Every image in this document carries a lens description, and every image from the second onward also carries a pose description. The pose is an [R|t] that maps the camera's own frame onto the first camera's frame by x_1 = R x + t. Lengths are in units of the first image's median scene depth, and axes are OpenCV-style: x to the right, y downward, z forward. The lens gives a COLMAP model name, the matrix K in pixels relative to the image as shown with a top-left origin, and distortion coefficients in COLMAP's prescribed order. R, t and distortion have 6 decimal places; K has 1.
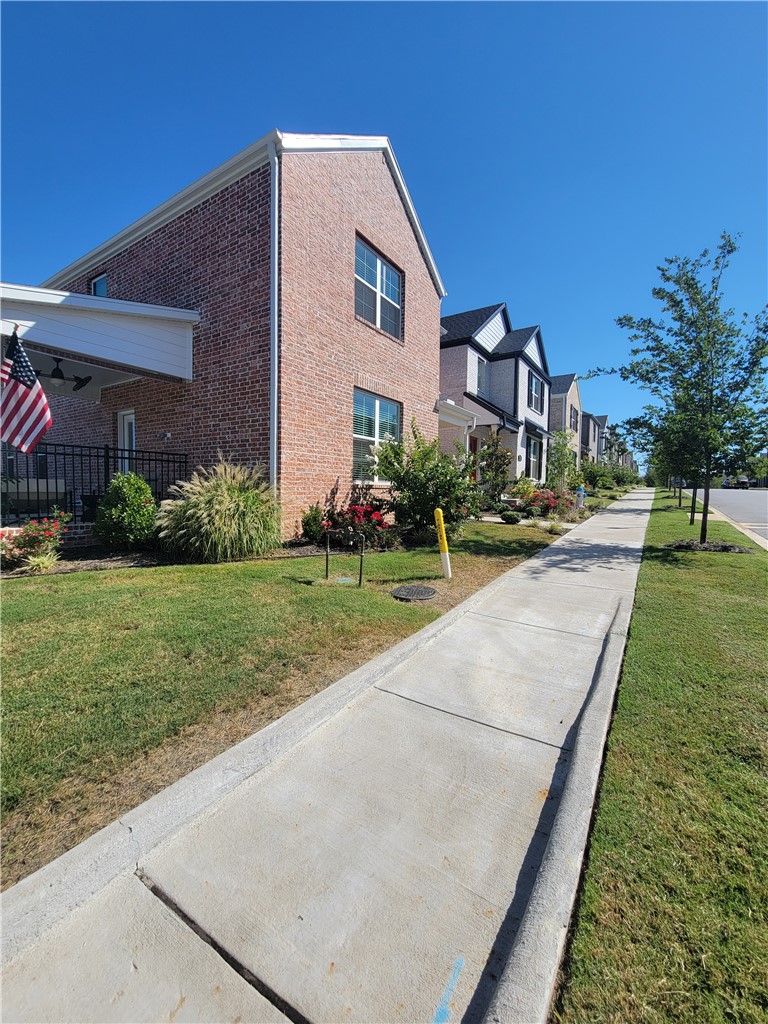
lens RADIAL K [[418.7, 0, 381.5], [0, 418.7, 508.2], [0, 0, 1]] dist [-0.001429, -0.001113]
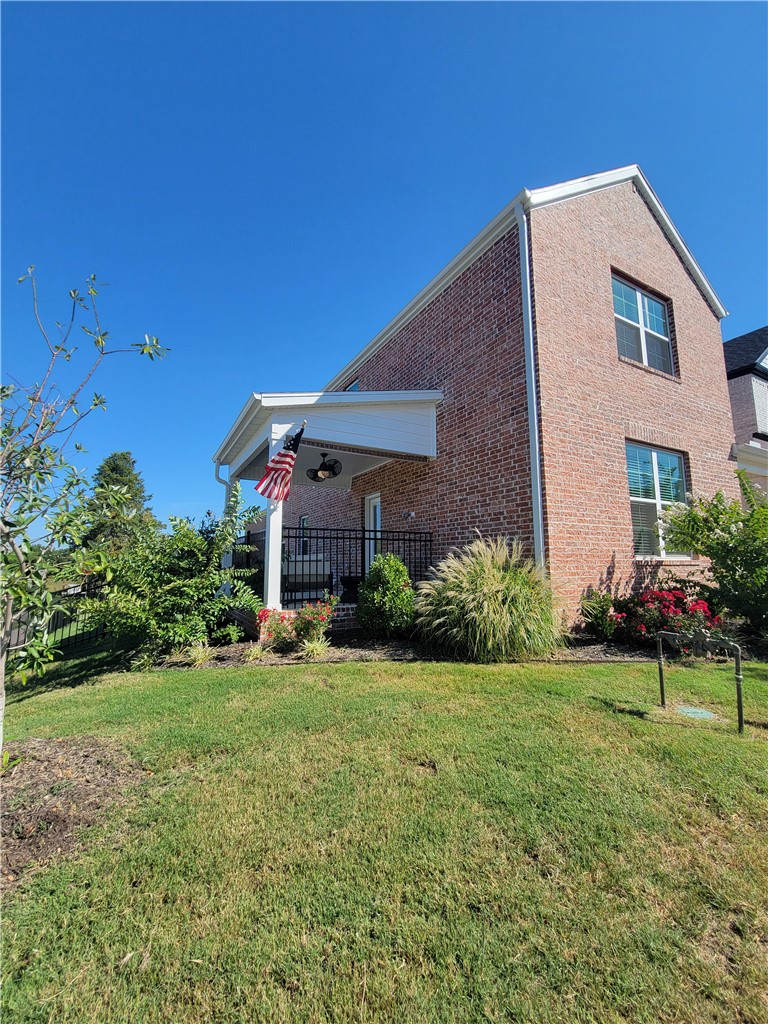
lens RADIAL K [[418.7, 0, 378.3], [0, 418.7, 506.8], [0, 0, 1]] dist [-0.001429, -0.001113]
pose [[0.883319, -0.077081, -0.462392, -0.142993], [-0.008068, 0.983742, -0.179404, -0.015474], [0.468703, 0.162202, 0.868336, 0.115599]]
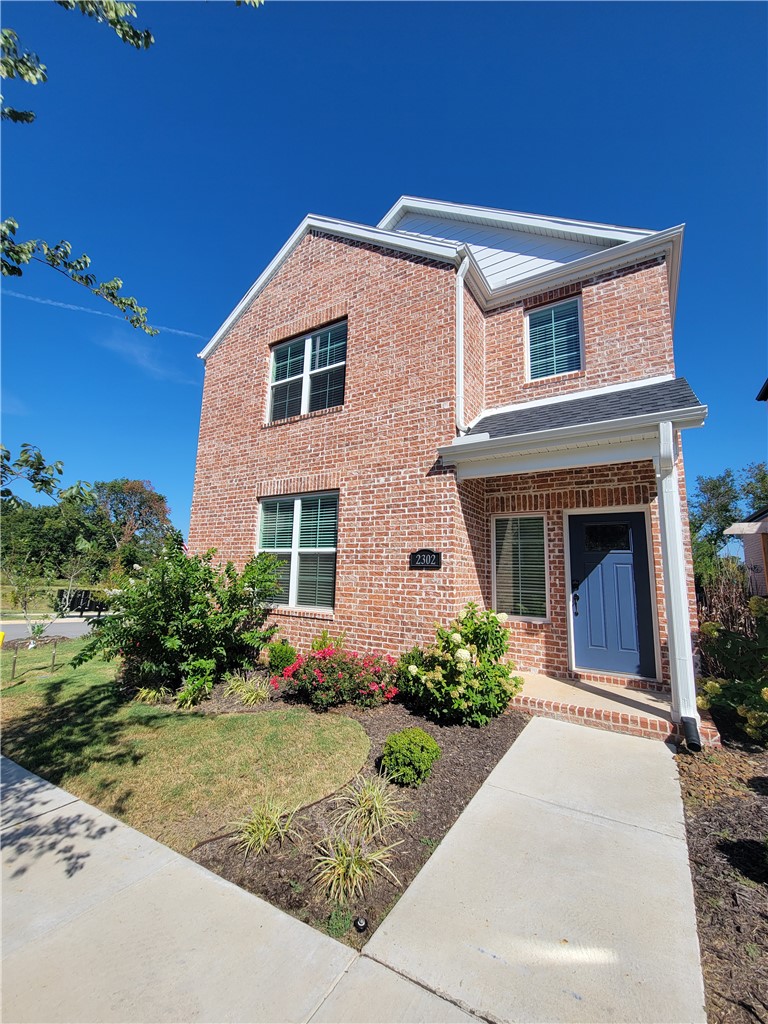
lens RADIAL K [[418.7, 0, 376.8], [0, 418.7, 507.0], [0, 0, 1]] dist [-0.001429, -0.001113]
pose [[0.012674, -0.171626, -0.985081, 0.978163], [-0.075318, 0.982197, -0.172093, -0.155543], [0.997079, 0.076376, -0.000478, 1.472361]]
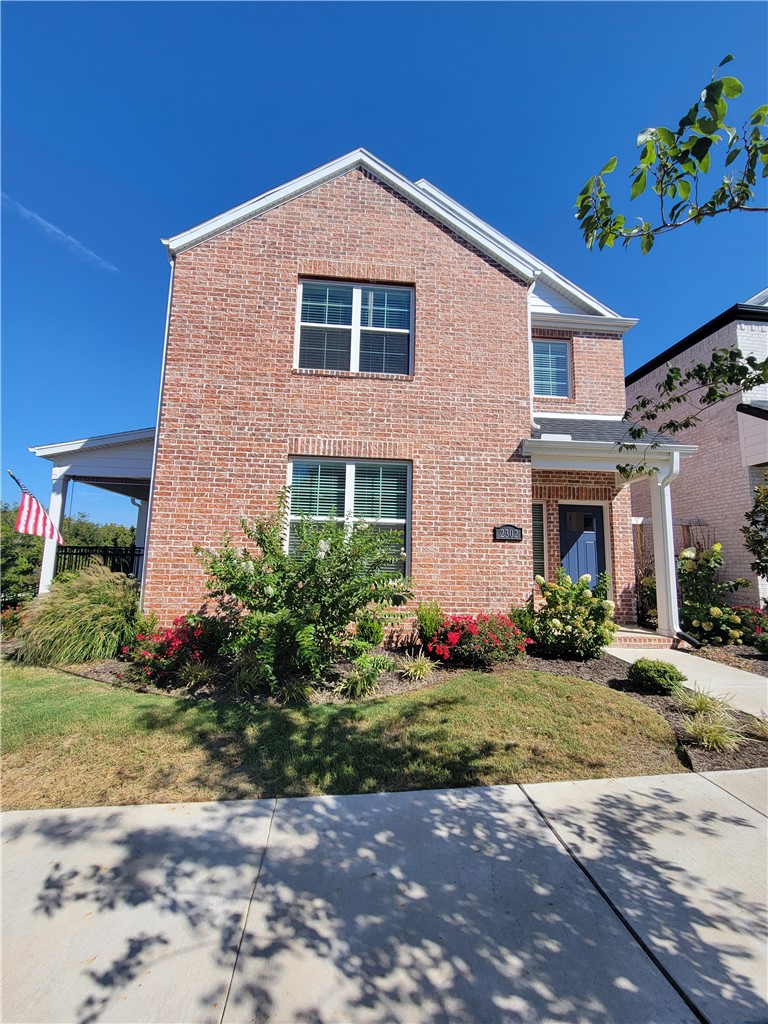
lens RADIAL K [[418.7, 0, 377.4], [0, 418.7, 507.5], [0, 0, 1]] dist [-0.001429, -0.001113]
pose [[0.613313, -0.101045, -0.783350, 0.733129], [-0.052726, 0.984333, -0.168251, -0.087883], [0.788078, 0.144493, 0.598377, 0.791444]]
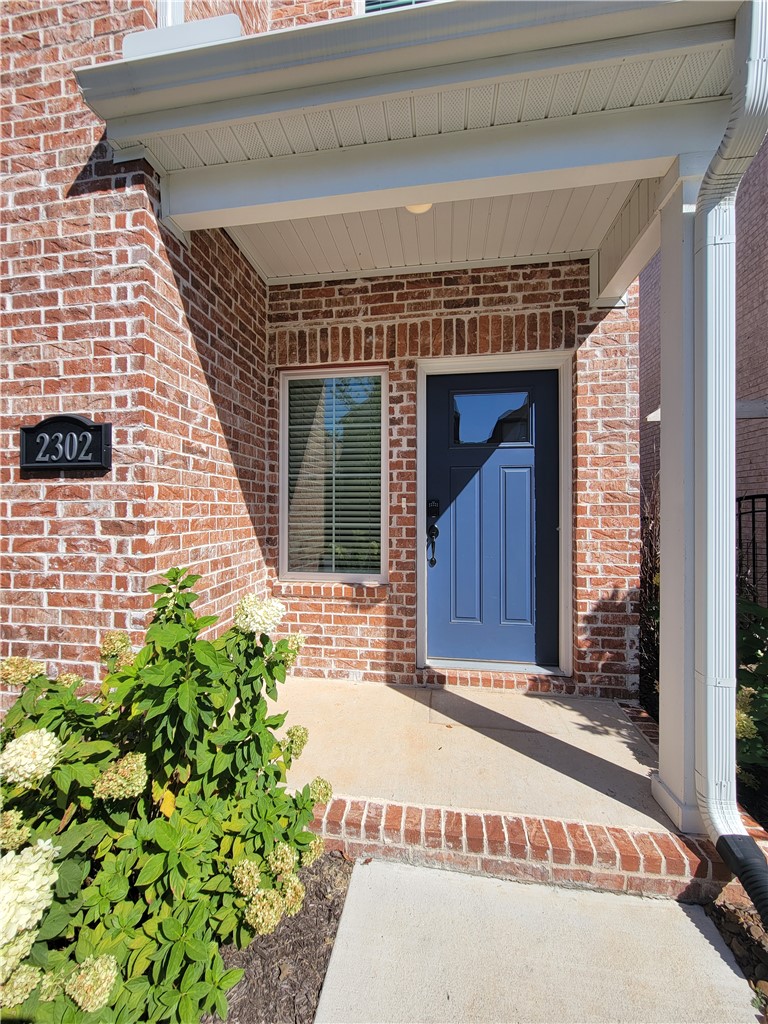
lens RADIAL K [[418.7, 0, 380.9], [0, 418.7, 509.8], [0, 0, 1]] dist [-0.001429, -0.001113]
pose [[0.419660, -0.011755, -0.907605, 0.513194], [-0.036139, 0.998907, -0.029648, -0.160291], [0.906962, 0.045242, 0.418776, 1.643359]]
